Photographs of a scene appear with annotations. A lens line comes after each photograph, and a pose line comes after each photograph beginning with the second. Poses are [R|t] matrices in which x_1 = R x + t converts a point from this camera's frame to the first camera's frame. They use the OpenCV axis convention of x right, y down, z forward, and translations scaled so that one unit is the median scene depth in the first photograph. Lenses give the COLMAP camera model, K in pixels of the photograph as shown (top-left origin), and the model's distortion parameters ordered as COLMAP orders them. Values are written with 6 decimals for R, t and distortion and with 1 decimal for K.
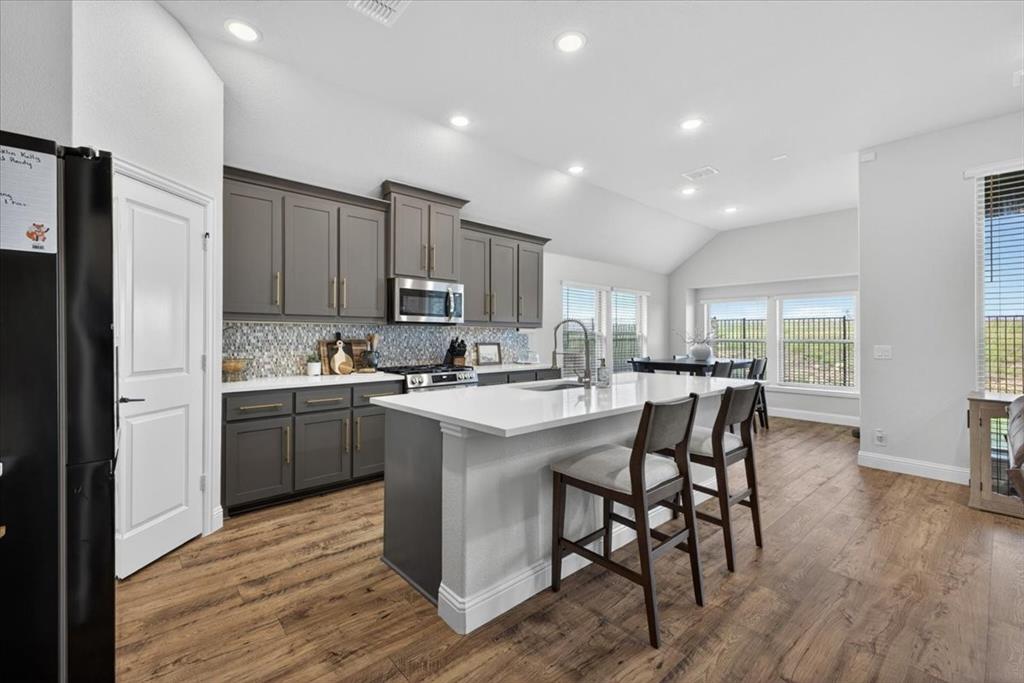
lens RADIAL K [[422.2, 0, 519.2], [0, 422.2, 339.6], [0, 0, 1]] dist [-0.001554, 0.000215]
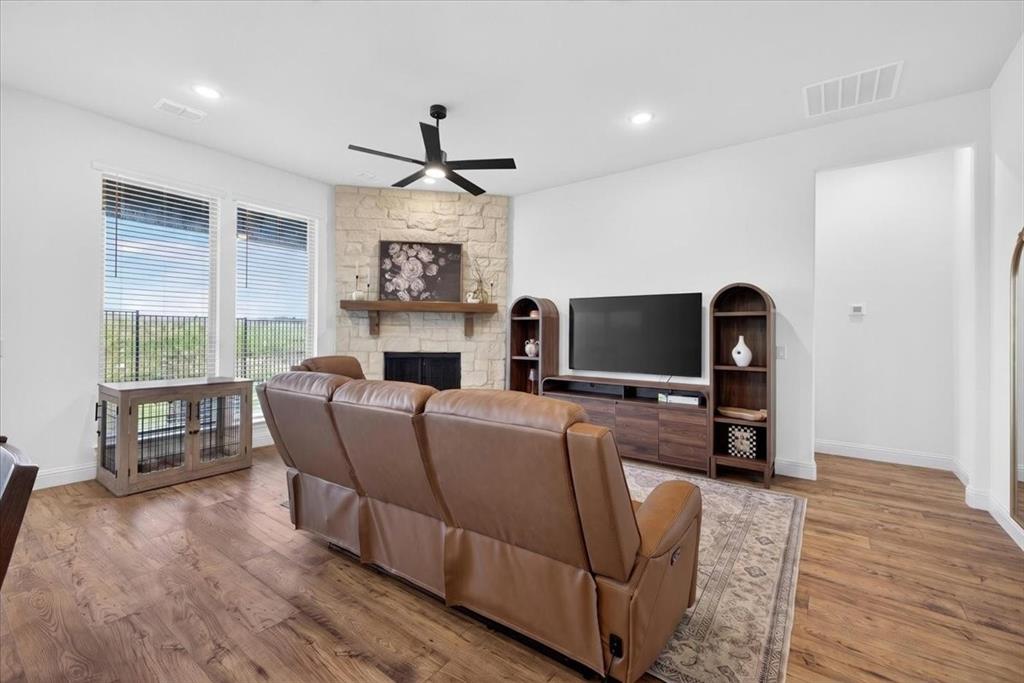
lens RADIAL K [[422.2, 0, 520.9], [0, 422.2, 335.5], [0, 0, 1]] dist [-0.001554, 0.000215]
pose [[-0.207066, -0.012097, 0.978252, -0.136725], [-0.006444, 0.999919, 0.011001, -0.011722], [-0.978306, -0.004026, -0.207127, 0.259509]]
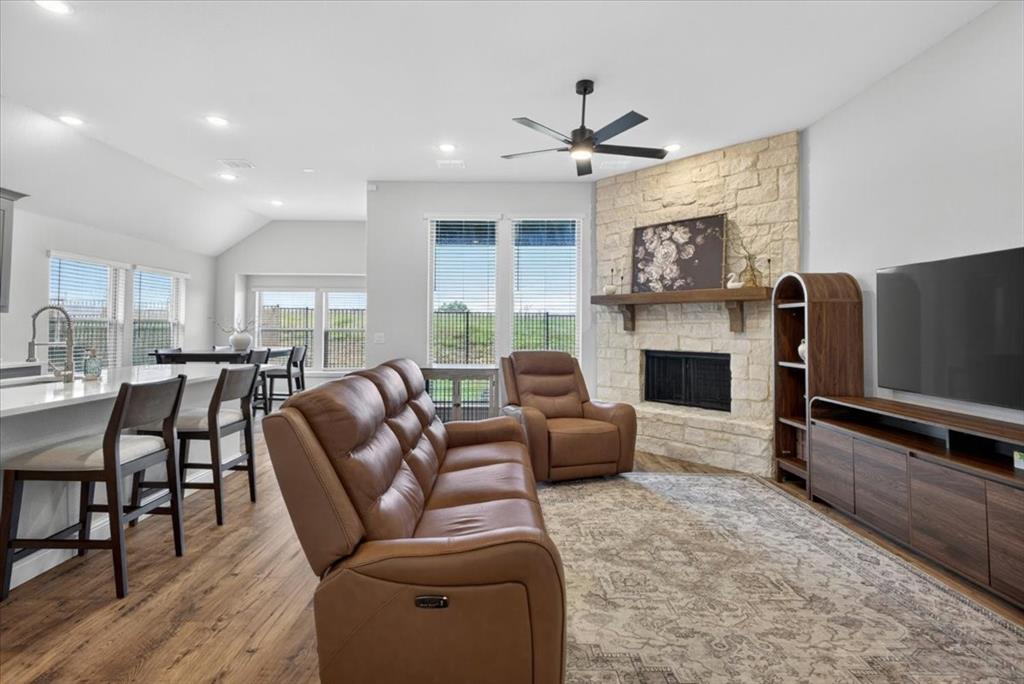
lens RADIAL K [[485.6, 0, 502.1], [0, 485.6, 309.5], [0, 0, 1]] dist [0.009361, -0.001187]
pose [[0.677749, 0.027952, 0.734762, 0.015157], [0.000707, 0.999252, -0.038666, -0.001097], [-0.735293, 0.026725, 0.677223, -0.417127]]
